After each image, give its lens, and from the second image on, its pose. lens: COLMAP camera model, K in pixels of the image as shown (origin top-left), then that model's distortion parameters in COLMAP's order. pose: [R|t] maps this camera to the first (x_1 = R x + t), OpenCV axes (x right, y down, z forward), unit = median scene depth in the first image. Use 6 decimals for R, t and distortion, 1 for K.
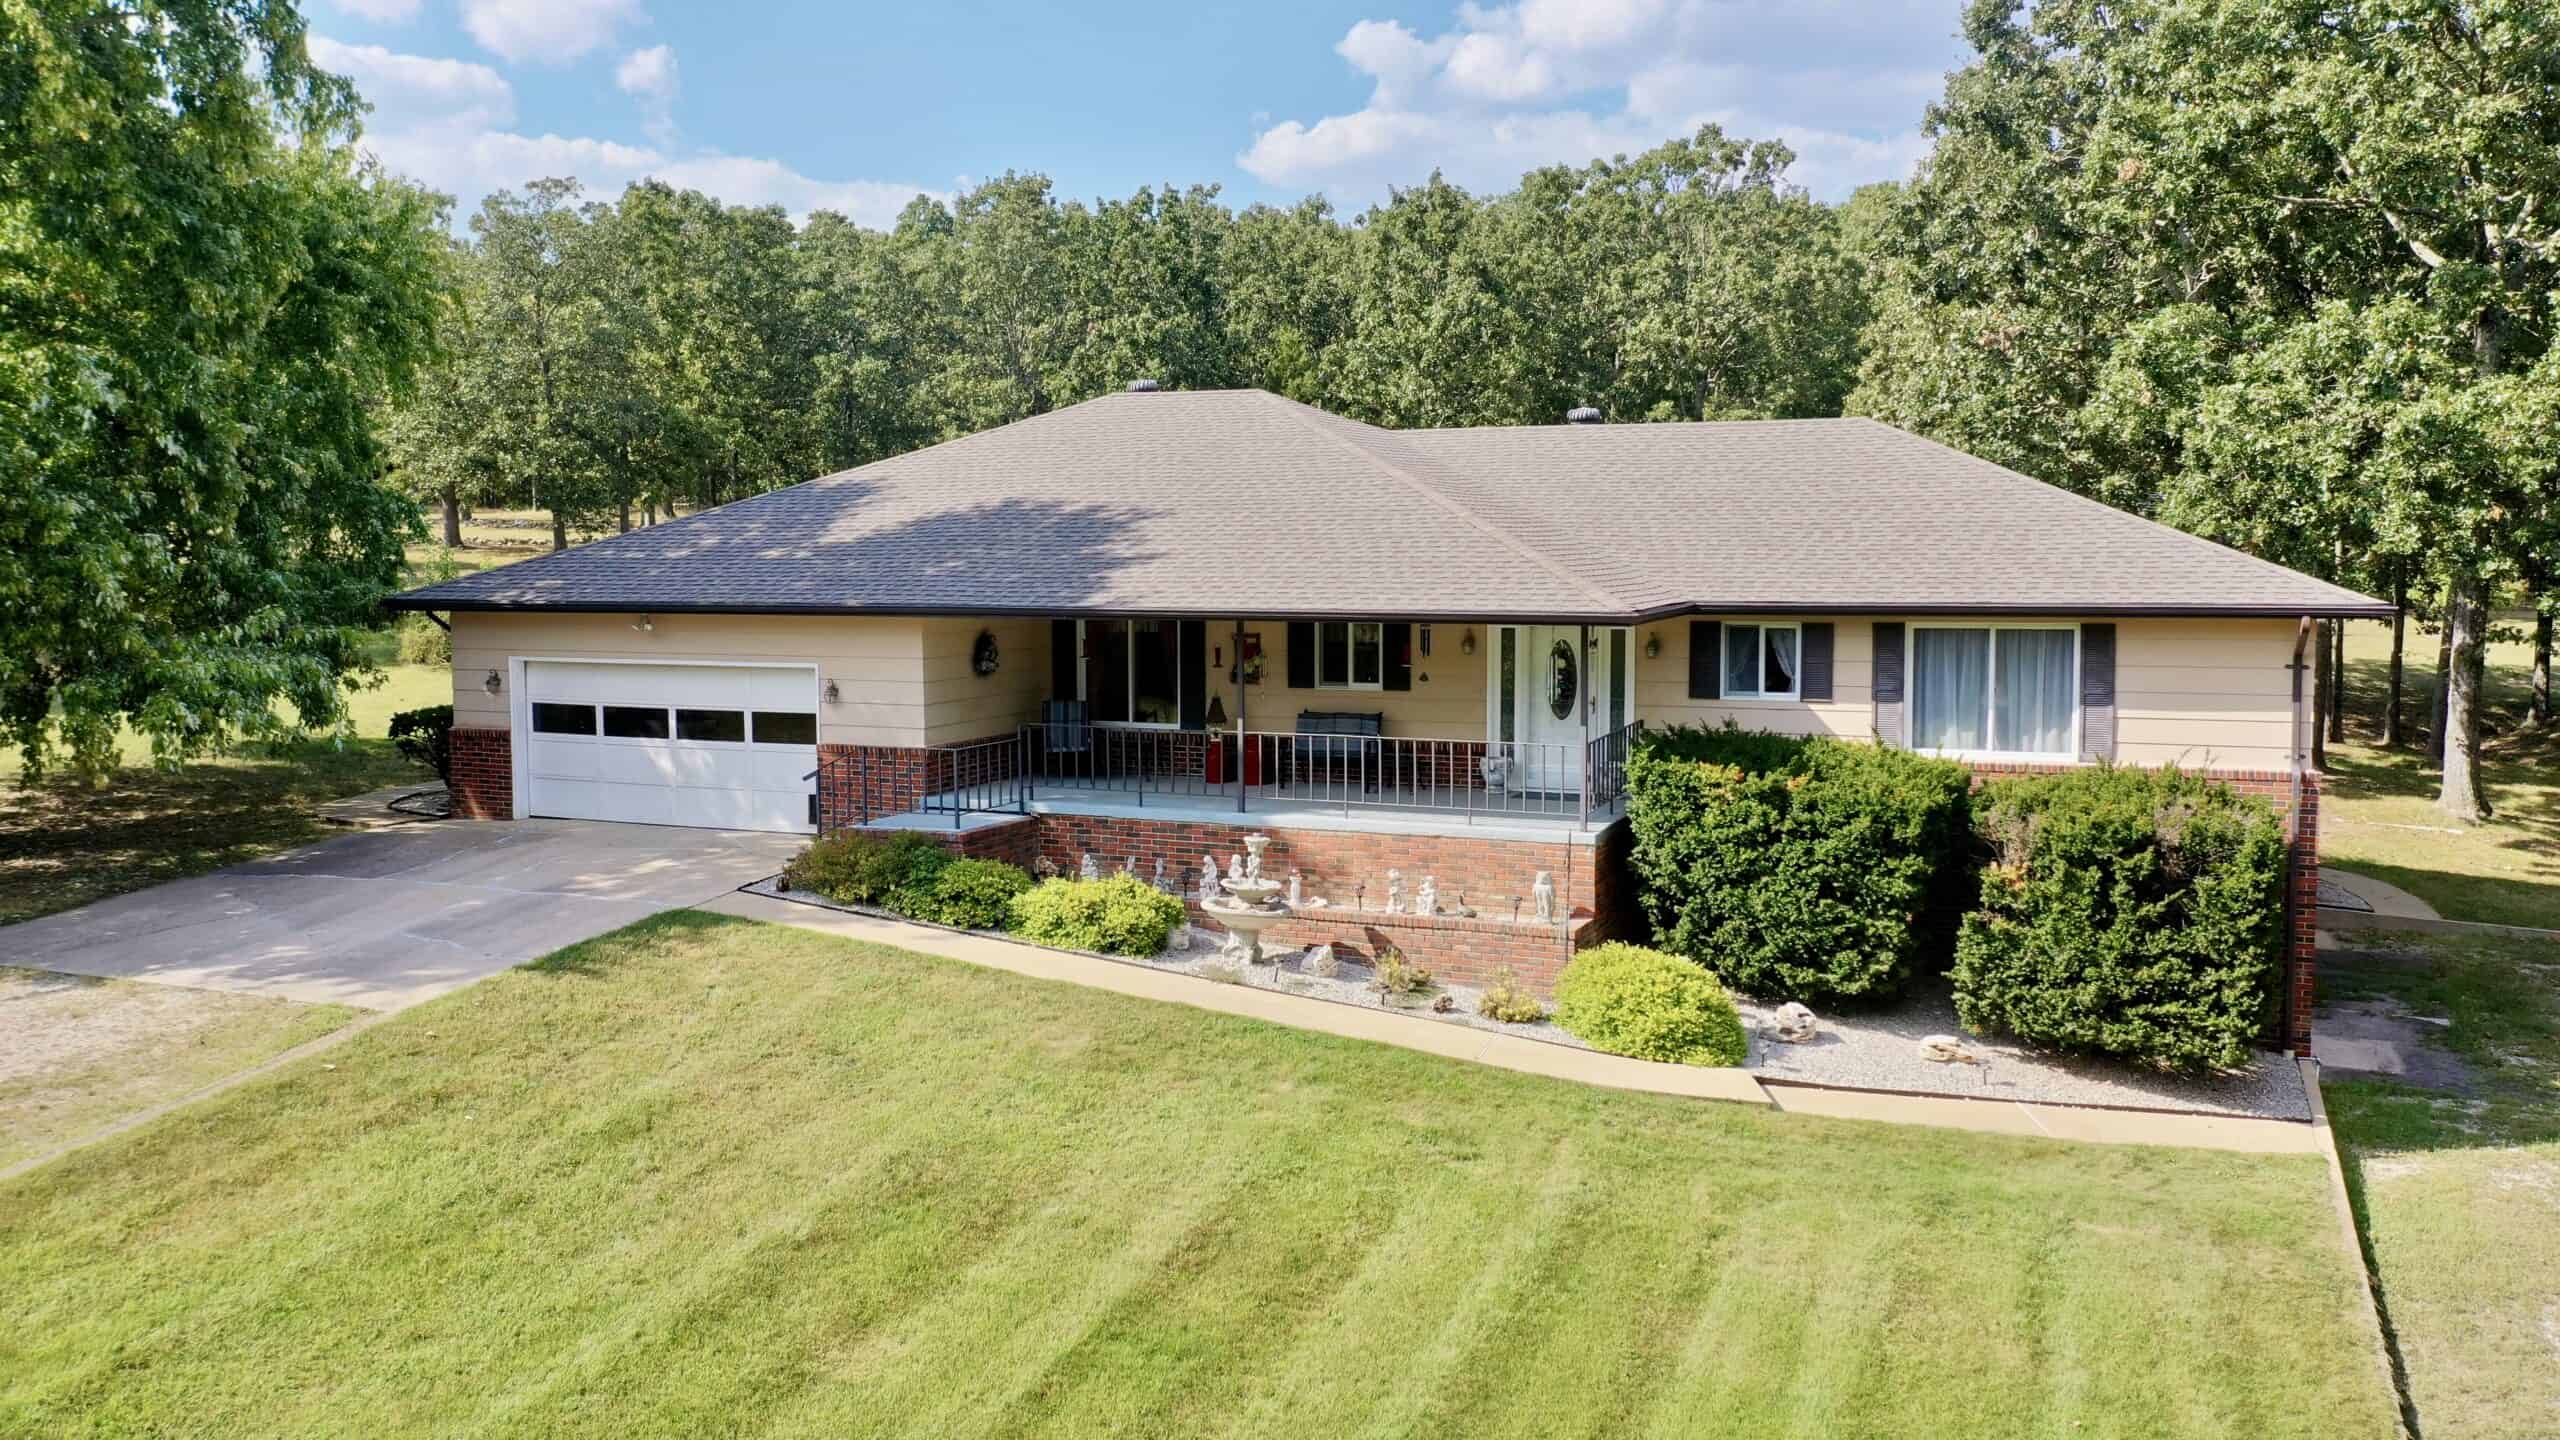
lens RADIAL K [[2013.8, 0, 1285.1], [0, 2013.8, 728.5], [0, 0, 1]] dist [0.005873, 0.002094]
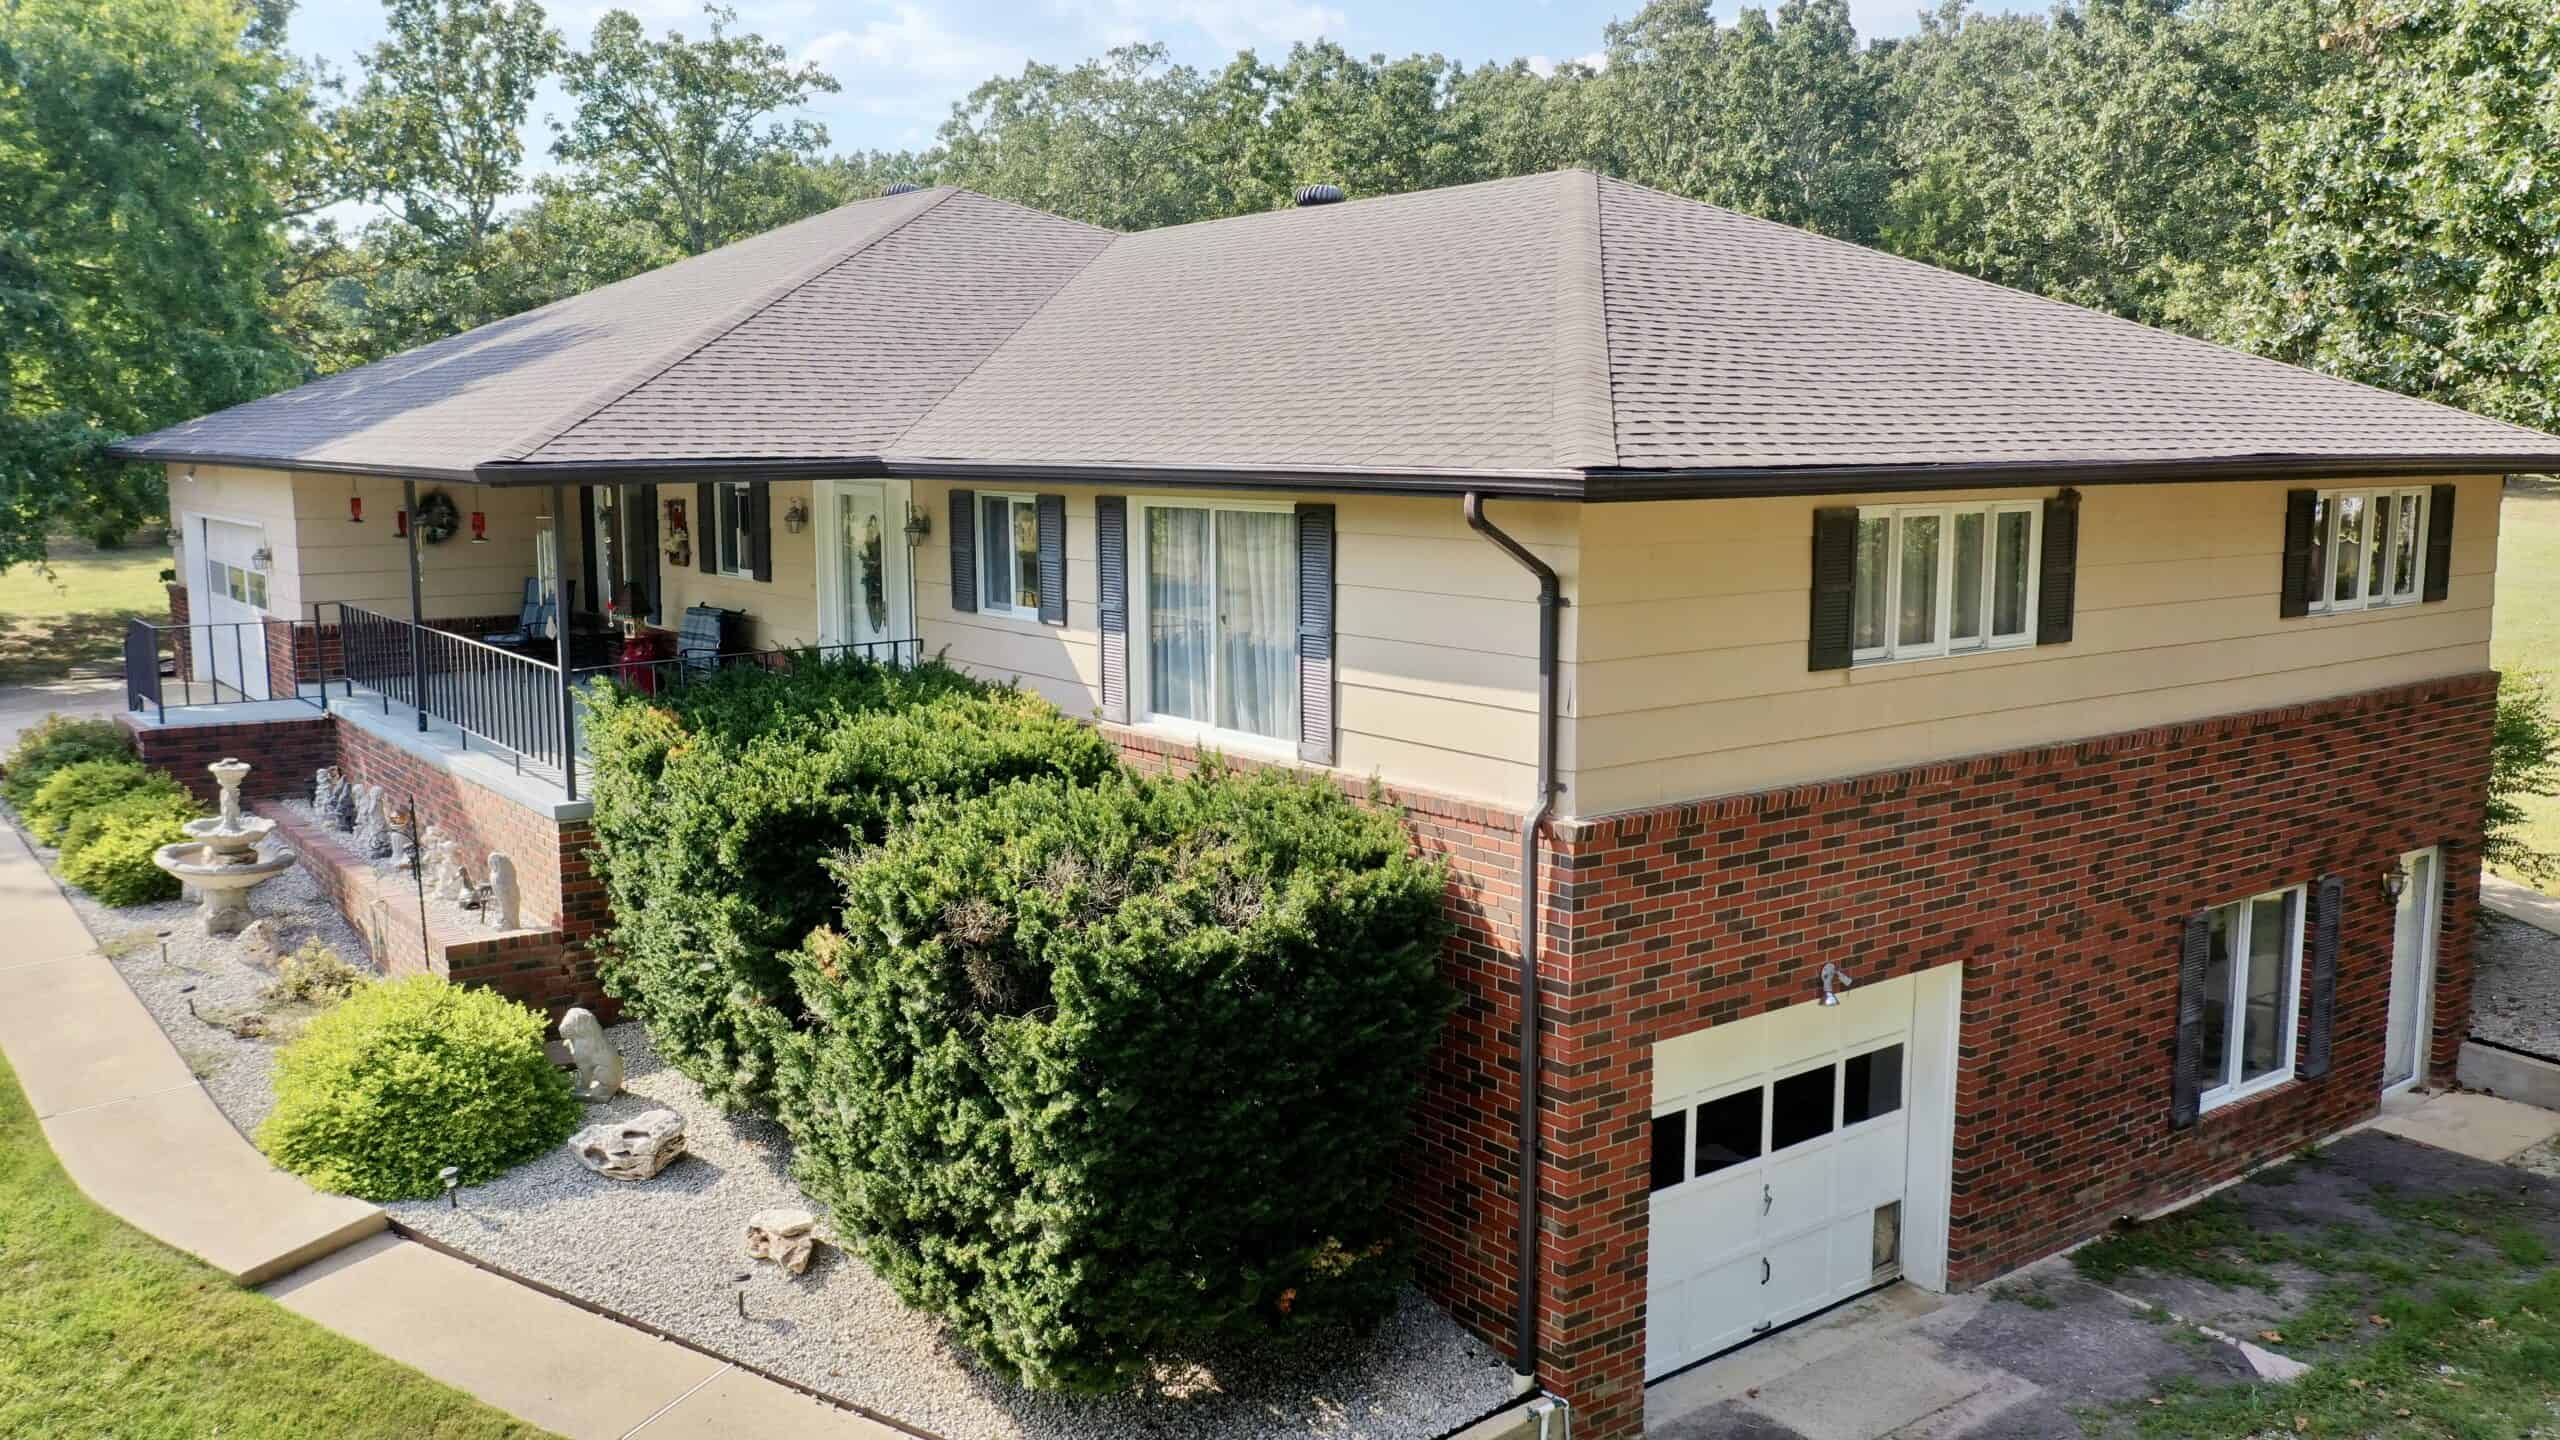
lens RADIAL K [[2013.8, 0, 1280.5], [0, 2013.8, 711.1], [0, 0, 1]] dist [0.005873, 0.002094]
pose [[0.846277, 0.077098, -0.527136, 0.676153], [-0.053820, 0.996783, 0.059384, -0.027958], [0.530018, -0.021885, 0.847704, 0.546130]]
